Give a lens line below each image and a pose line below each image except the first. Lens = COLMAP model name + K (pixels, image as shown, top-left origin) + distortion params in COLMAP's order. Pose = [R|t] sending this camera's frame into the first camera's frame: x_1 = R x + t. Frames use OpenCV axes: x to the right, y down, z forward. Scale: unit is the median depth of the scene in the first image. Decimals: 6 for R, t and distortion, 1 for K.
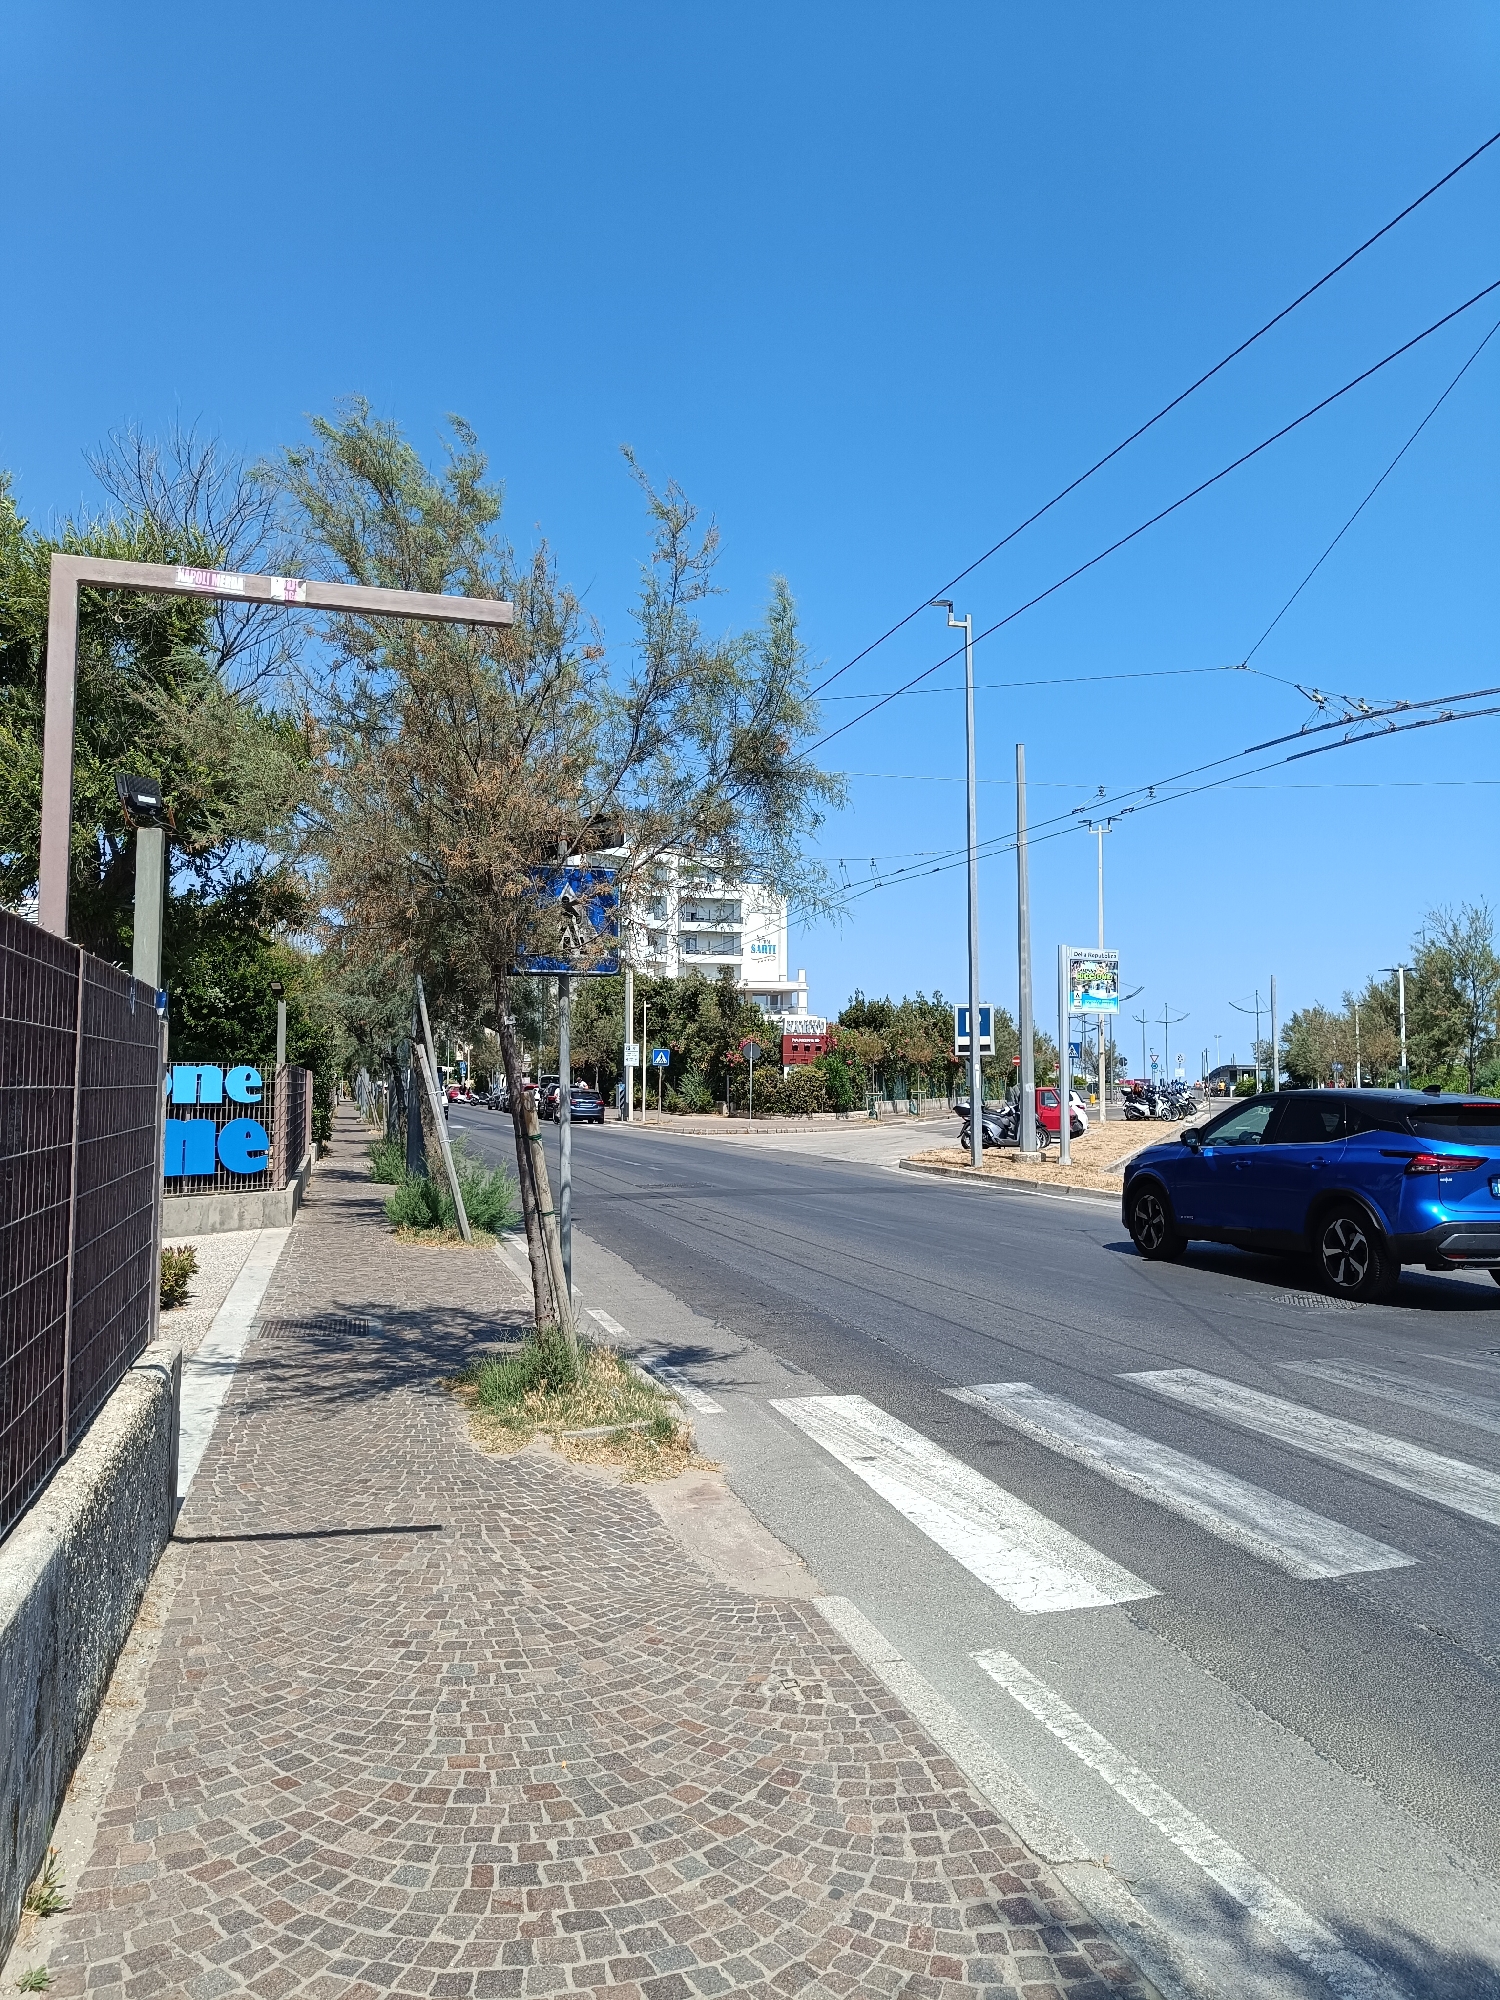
lens RADIAL K [[1384.6, 0, 740.4], [0, 1384.6, 991.7], [0, 0, 1]] dist [0.002840, -0.055155]
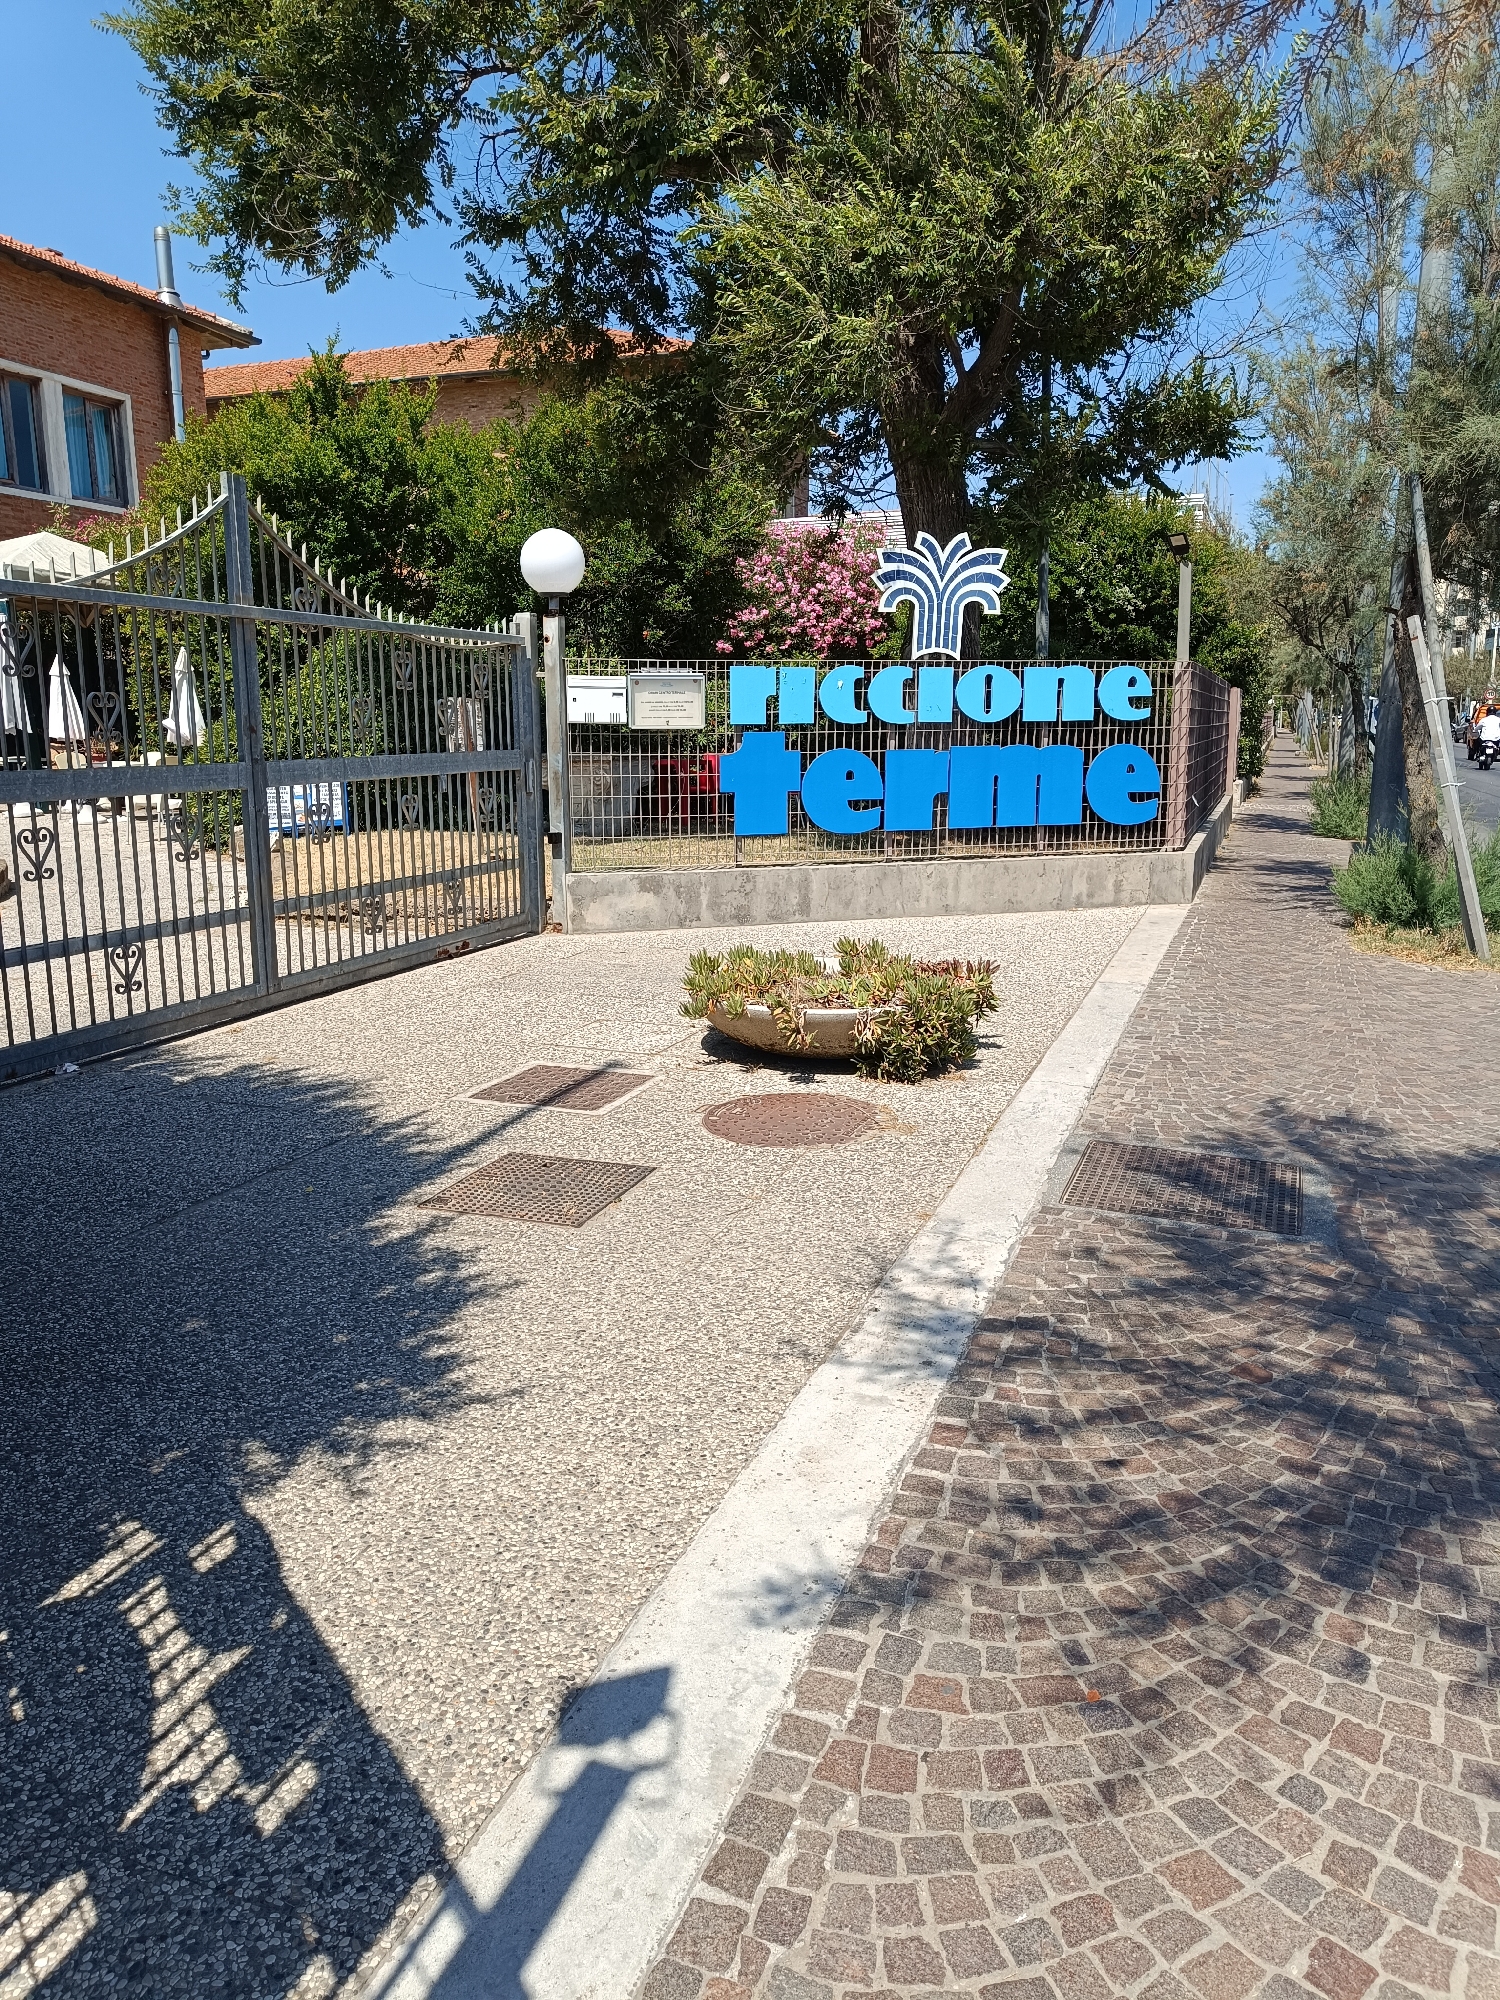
lens RADIAL K [[1384.6, 0, 740.4], [0, 1384.6, 991.7], [0, 0, 1]] dist [0.002840, -0.055155]
pose [[0.798433, 0.109080, -0.592120, -0.086566], [0.048543, 0.968587, 0.243889, 0.031747], [0.600124, -0.223473, 0.768057, 0.311965]]
